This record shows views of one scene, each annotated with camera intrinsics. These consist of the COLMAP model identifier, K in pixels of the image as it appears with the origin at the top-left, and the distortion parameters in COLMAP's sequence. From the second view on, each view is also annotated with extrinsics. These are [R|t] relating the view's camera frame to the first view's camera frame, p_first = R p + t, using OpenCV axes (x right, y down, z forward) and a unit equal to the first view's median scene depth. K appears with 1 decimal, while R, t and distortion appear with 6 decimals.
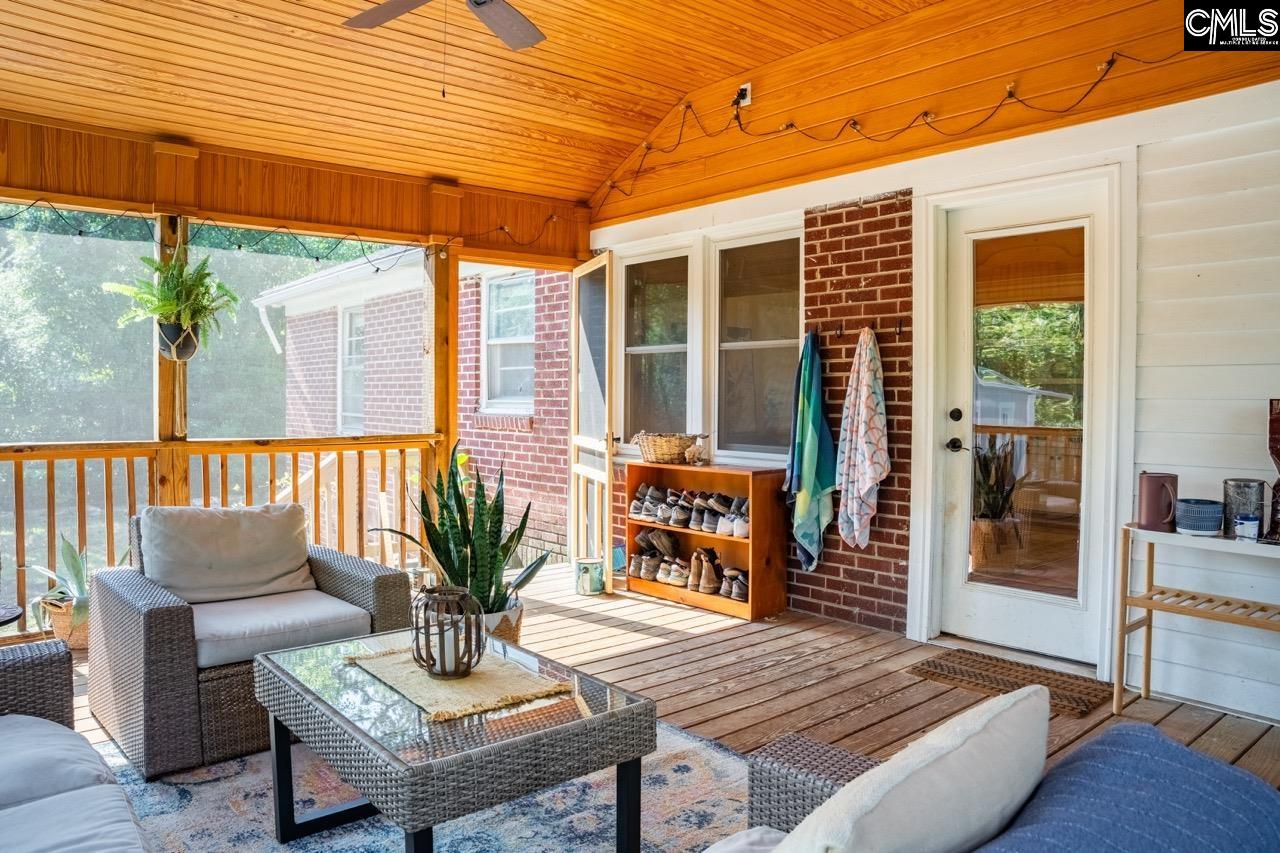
lens RADIAL K [[898.9, 0, 673.3], [0, 898.9, 426.7], [0, 0, 1]] dist [-0.097078, 0.002146]
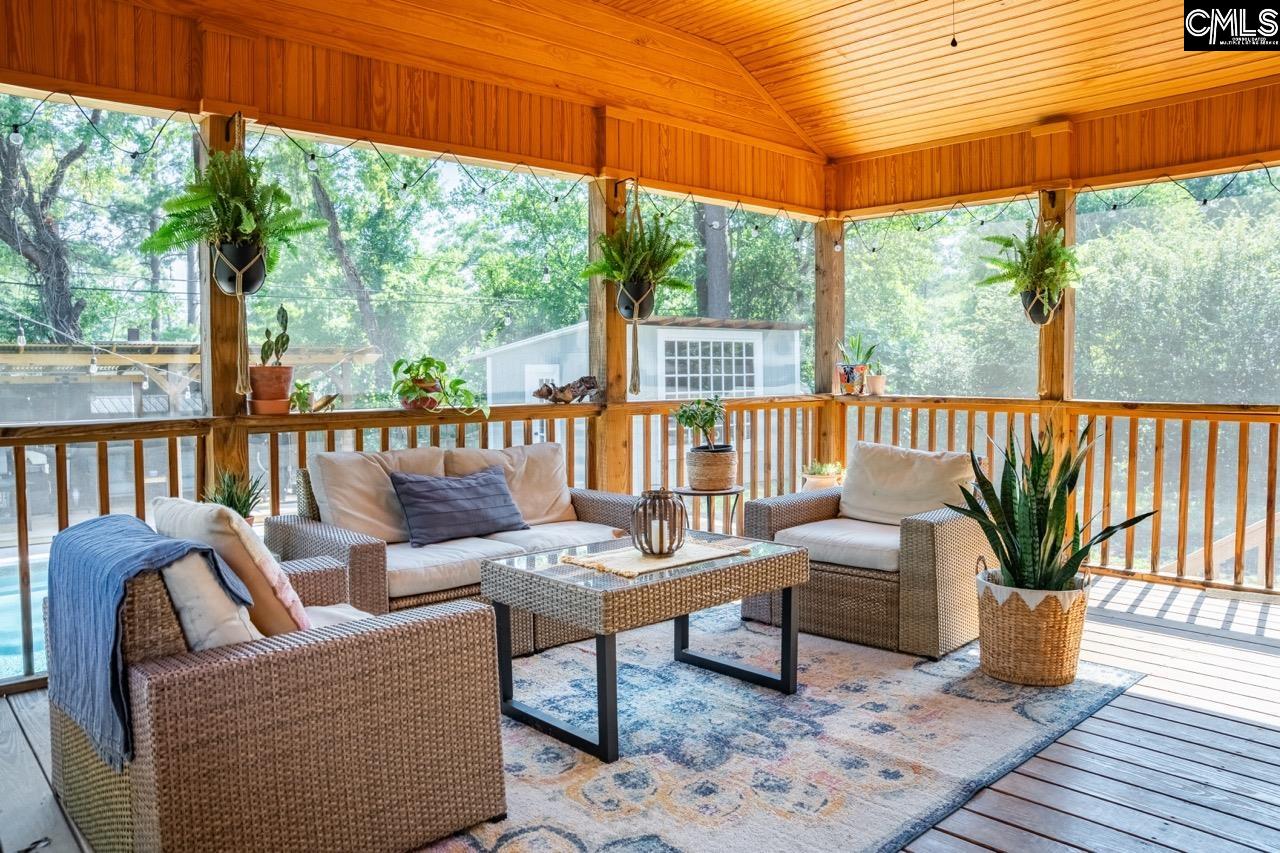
lens RADIAL K [[945.7, 0, 641.8], [0, 945.7, 420.1], [0, 0, 1]] dist [-0.003706, 0.000595]
pose [[0.030623, 0.054880, -0.998023, 0.606865], [-0.033720, 0.997980, 0.053842, -0.004686], [0.998962, 0.032005, 0.032412, 0.471761]]
